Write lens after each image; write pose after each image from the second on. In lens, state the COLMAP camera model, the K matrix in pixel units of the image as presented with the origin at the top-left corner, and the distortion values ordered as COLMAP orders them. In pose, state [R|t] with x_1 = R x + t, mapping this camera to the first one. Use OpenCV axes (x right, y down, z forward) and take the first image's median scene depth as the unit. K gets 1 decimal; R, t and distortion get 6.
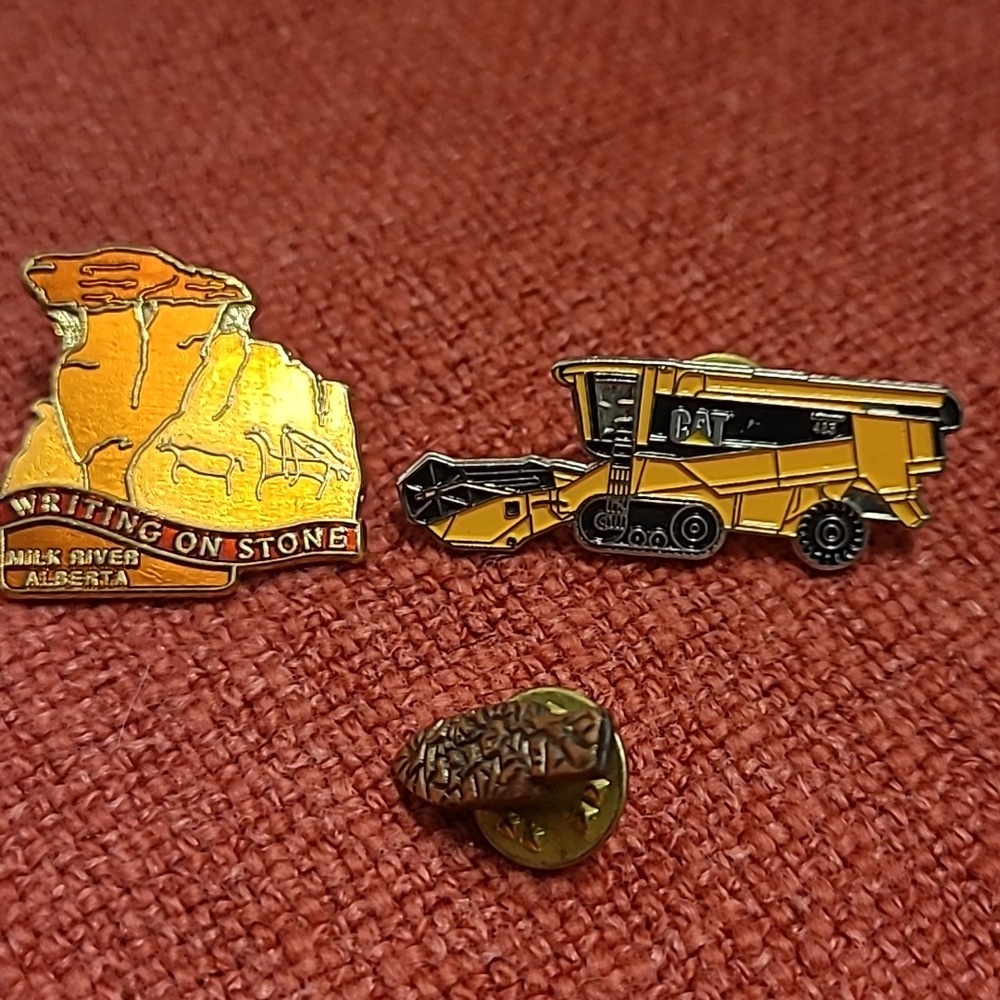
lens RADIAL K [[1973.2, 0, 500.0], [0, 1973.2, 500.0], [0, 0, 1]] dist [0.066243, -0.004019]
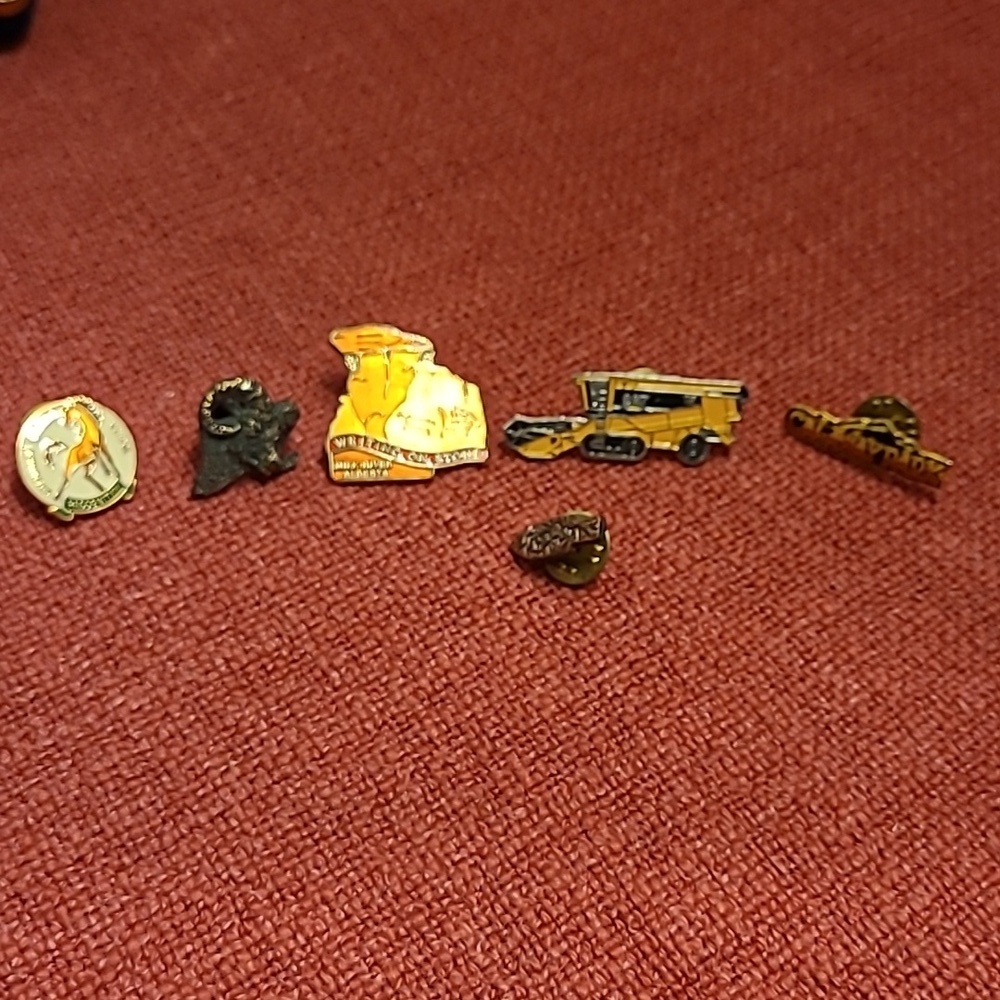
lens RADIAL K [[2226.6, 0, 452.2], [0, 2226.6, 500.8], [0, 0, 1]] dist [0.519251, -0.332041]
pose [[0.999125, -0.018813, 0.037347, -0.209088], [0.018401, 0.999766, 0.011357, 0.043672], [-0.037552, -0.010660, 0.999238, -1.578998]]
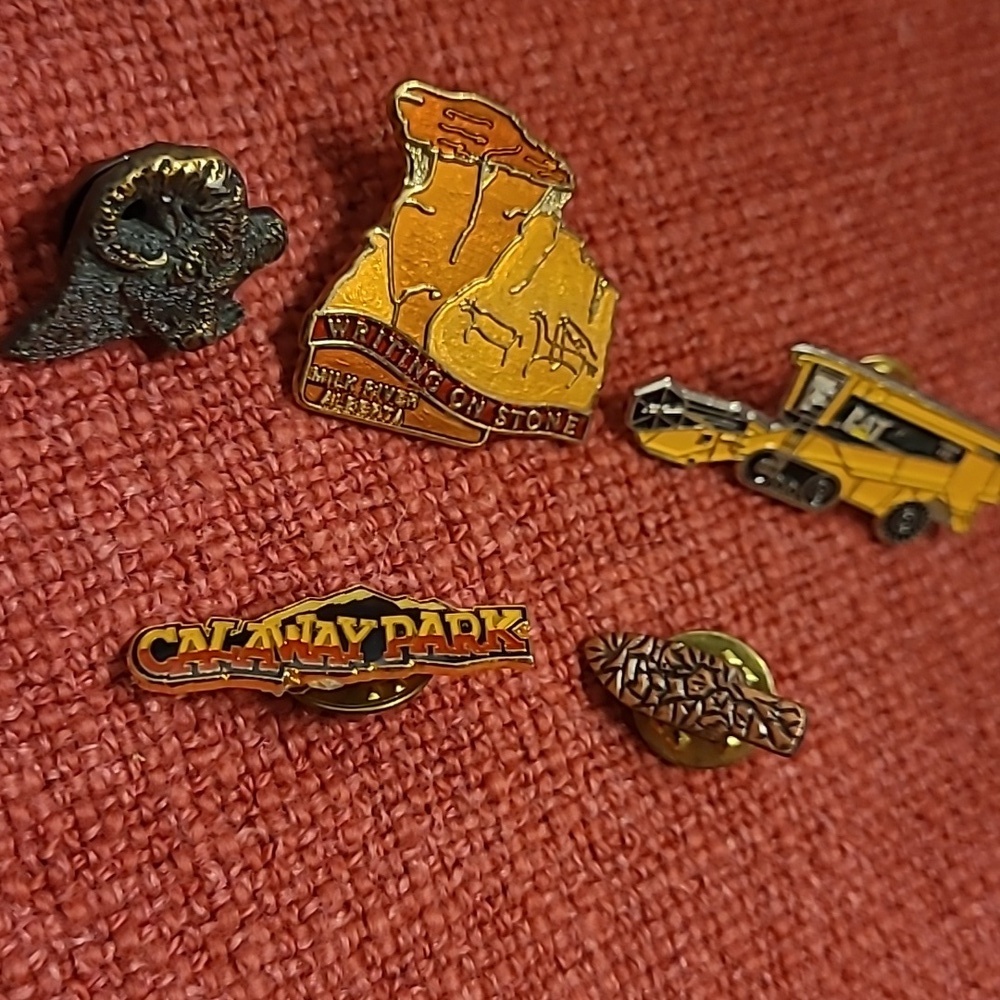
lens RADIAL K [[1973.2, 0, 500.0], [0, 1973.2, 500.0], [0, 0, 1]] dist [0.066243, -0.004019]
pose [[0.853859, 0.221526, 0.471010, -0.649146], [-0.402129, 0.855304, 0.326723, -0.301933], [-0.330479, -0.468382, 0.819391, 0.055496]]
